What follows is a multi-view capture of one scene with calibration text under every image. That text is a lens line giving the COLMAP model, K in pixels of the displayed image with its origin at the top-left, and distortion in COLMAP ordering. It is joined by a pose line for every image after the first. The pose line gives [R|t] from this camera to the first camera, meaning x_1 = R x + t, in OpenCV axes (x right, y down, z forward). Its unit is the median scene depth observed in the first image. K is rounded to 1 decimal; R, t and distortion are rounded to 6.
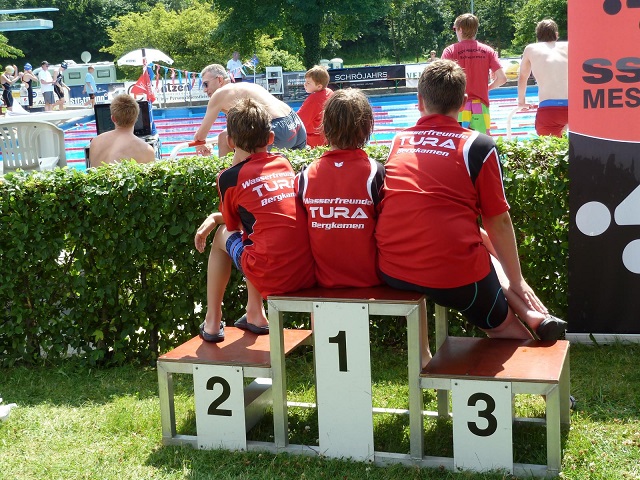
lens RADIAL K [[955.9, 0, 319.7], [0, 955.9, 240.7], [0, 0, 1]] dist [0.069530, 0.000000]
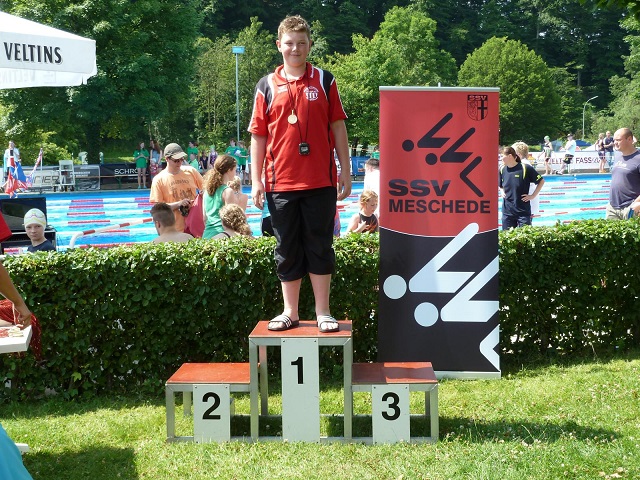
lens RADIAL K [[899.3, 0, 320.3], [0, 899.3, 239.7], [0, 0, 1]] dist [-0.003291, 0.000000]
pose [[0.938101, 0.021493, 0.345694, -0.424718], [0.009161, 0.996184, -0.086795, 0.031935], [-0.346240, 0.084589, 0.934325, -0.342614]]
